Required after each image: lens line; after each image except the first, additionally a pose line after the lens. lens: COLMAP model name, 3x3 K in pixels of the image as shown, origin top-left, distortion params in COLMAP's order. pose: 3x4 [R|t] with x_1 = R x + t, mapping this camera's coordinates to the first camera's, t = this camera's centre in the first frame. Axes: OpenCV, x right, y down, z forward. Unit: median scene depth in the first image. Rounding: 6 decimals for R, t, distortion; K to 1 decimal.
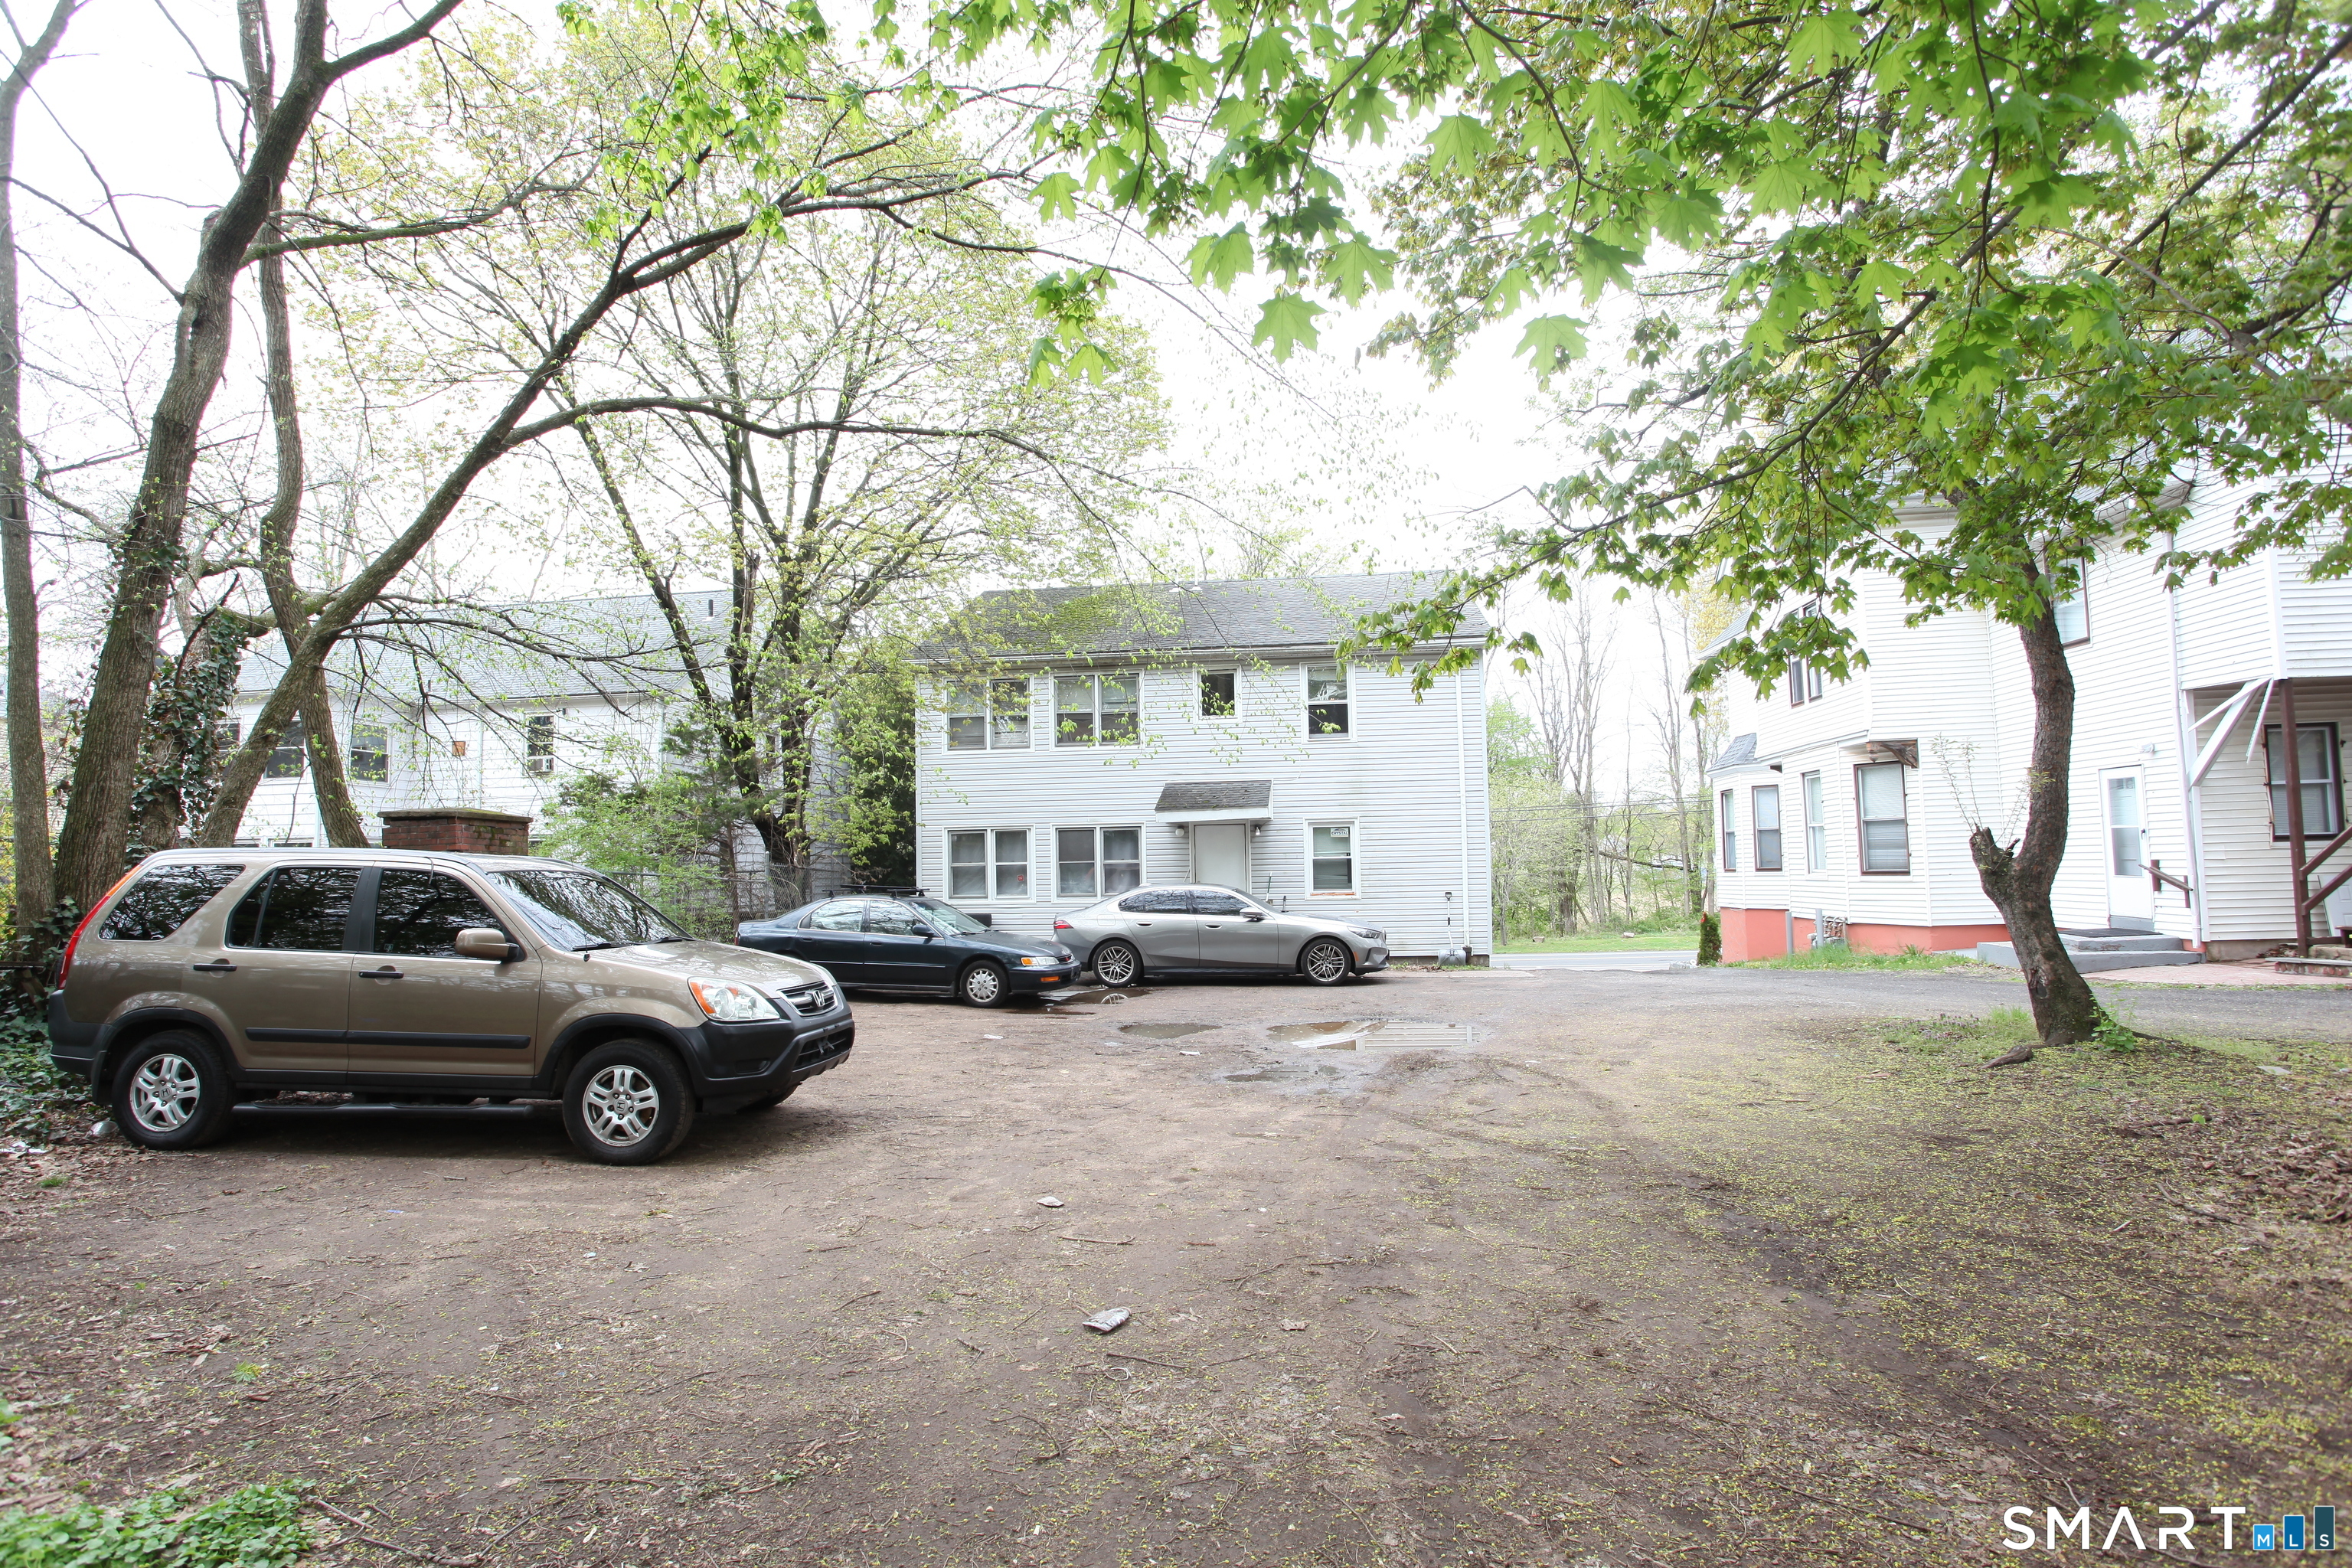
lens RADIAL K [[1136.8, 0, 1151.4], [0, 1136.8, 817.0], [0, 0, 1]] dist [-0.081356, 0.033830]
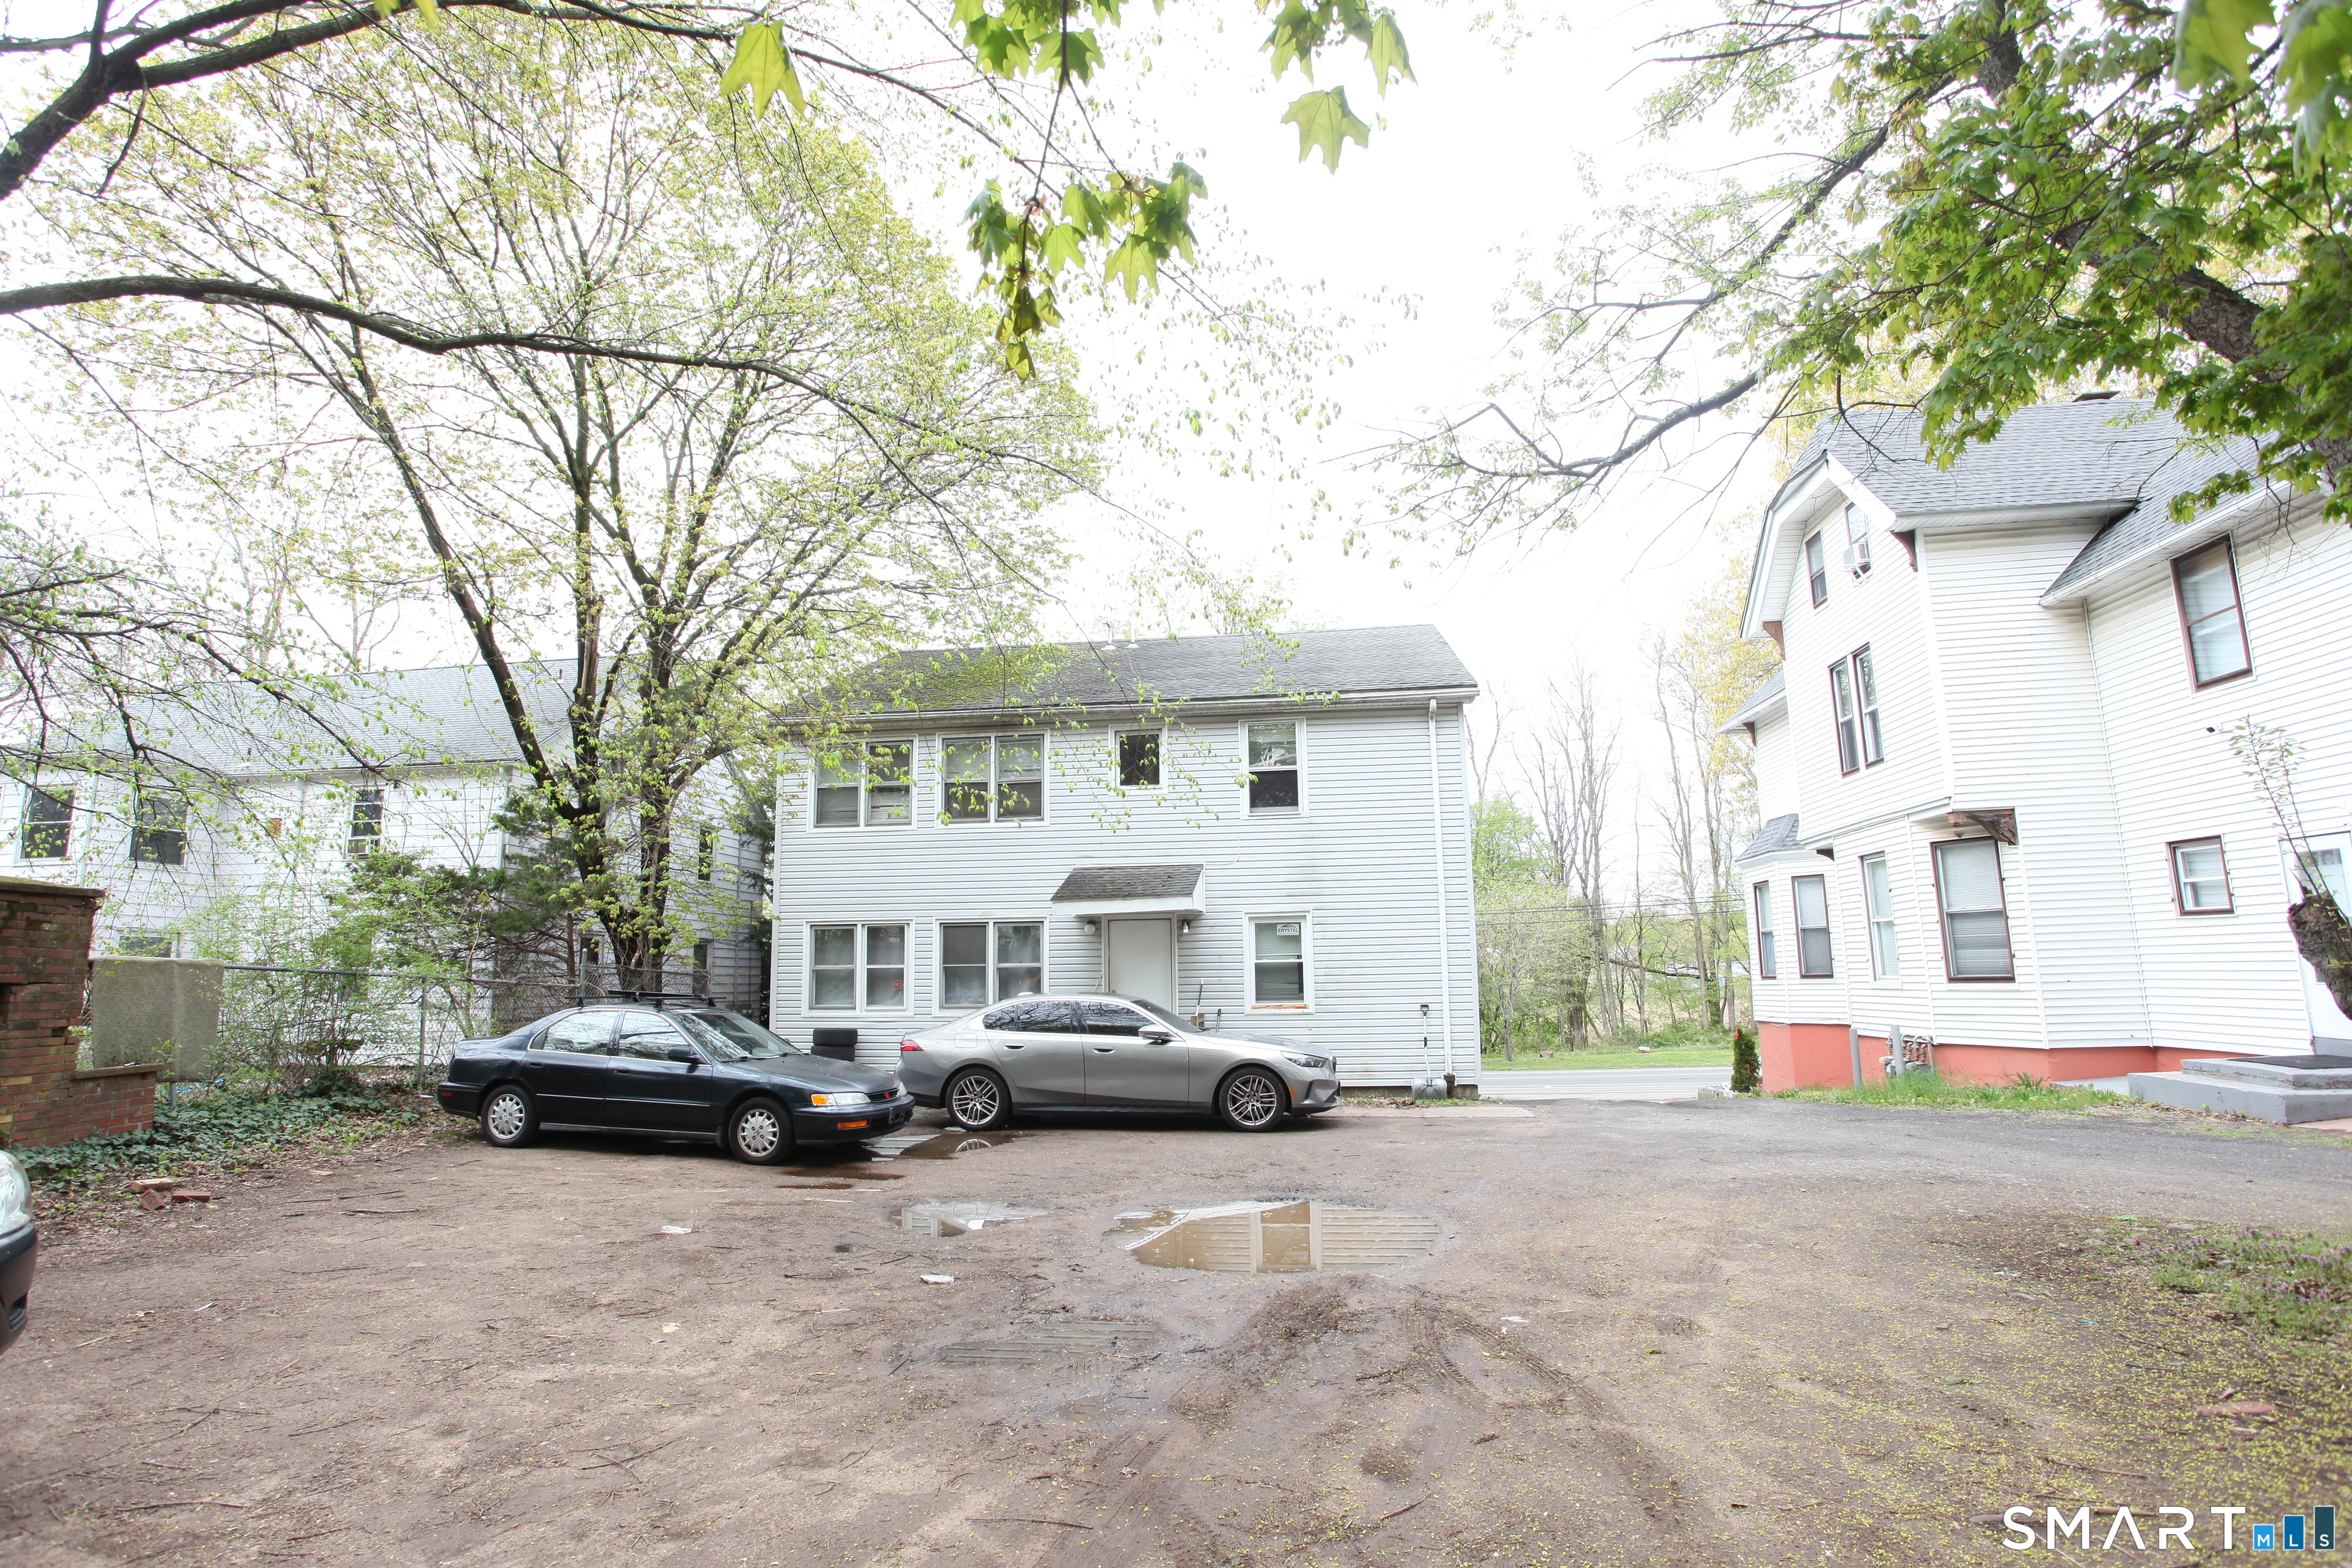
lens RADIAL K [[1136.8, 0, 1151.4], [0, 1136.8, 817.0], [0, 0, 1]] dist [-0.081356, 0.033830]
pose [[0.999980, 0.003369, -0.005277, 0.071848], [-0.003855, 0.995471, -0.094991, 0.010752], [0.004933, 0.095009, 0.995464, 0.189748]]
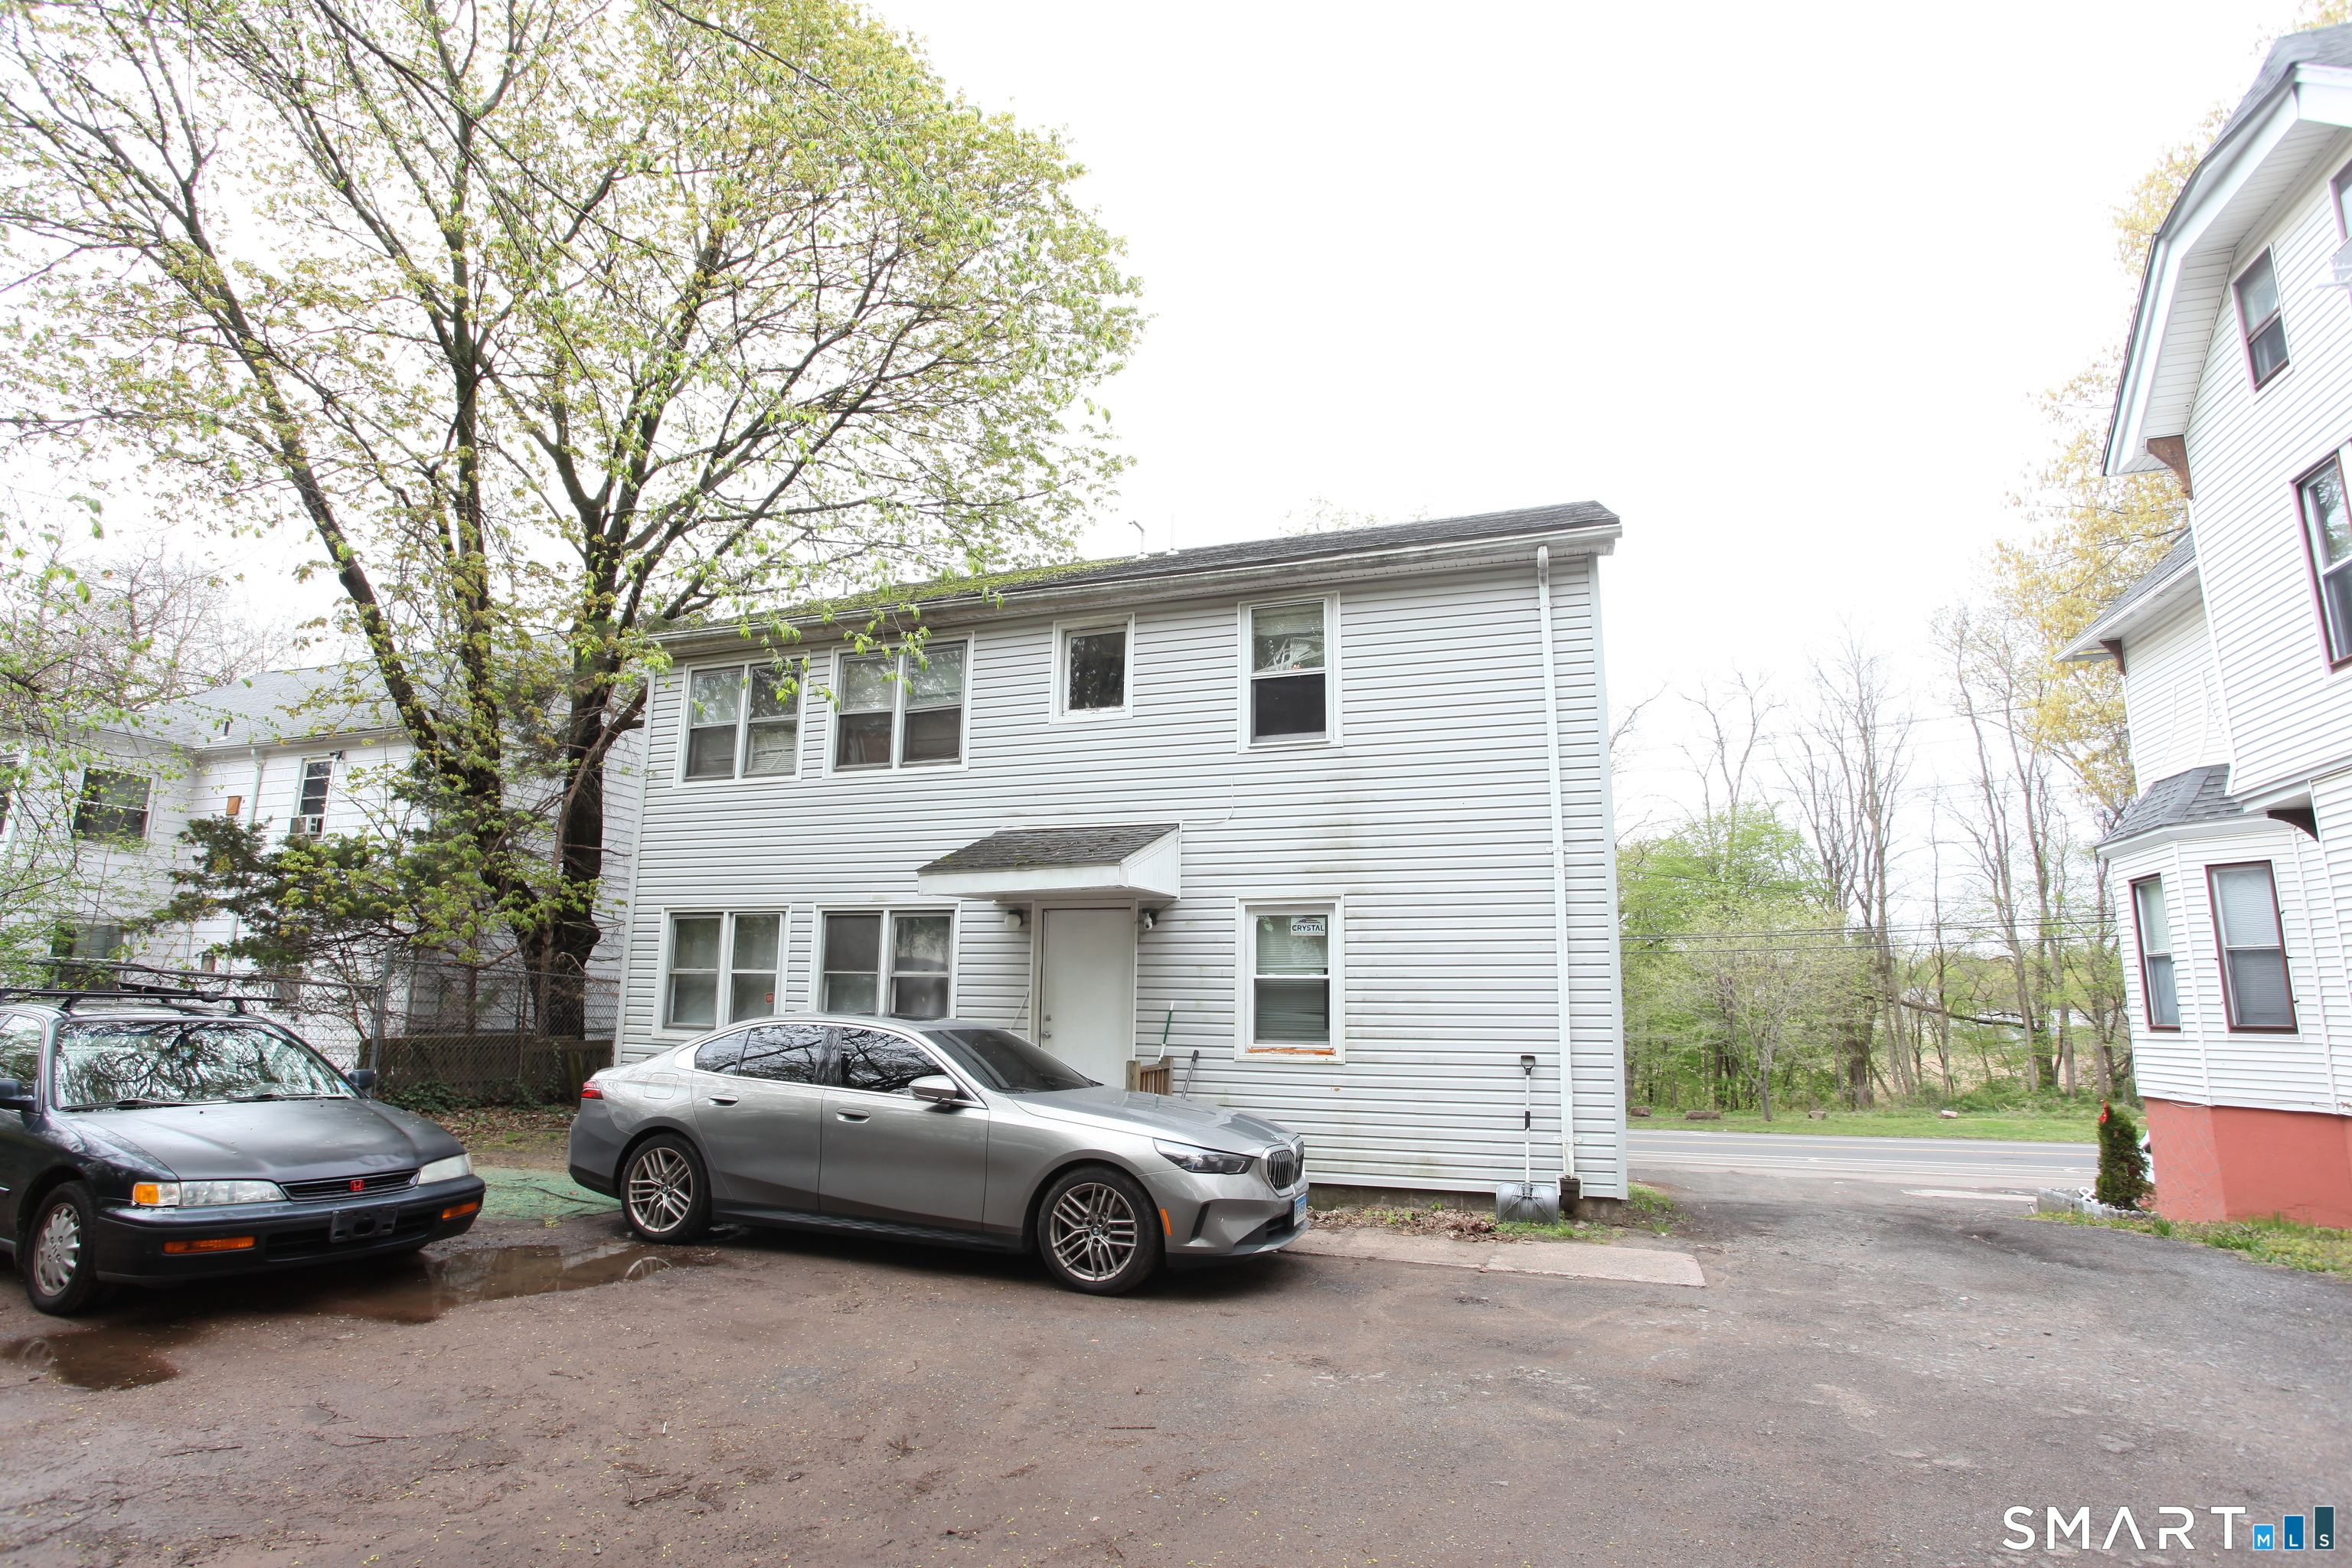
lens RADIAL K [[1124.7, 0, 1163.5], [0, 1124.7, 812.7], [0, 0, 1]] dist [-0.060562, 0.022113]
pose [[0.977914, -0.002419, -0.208992, 0.203637], [-0.023891, 0.992085, -0.123271, 0.025928], [0.207636, 0.125541, 0.970117, 0.487929]]
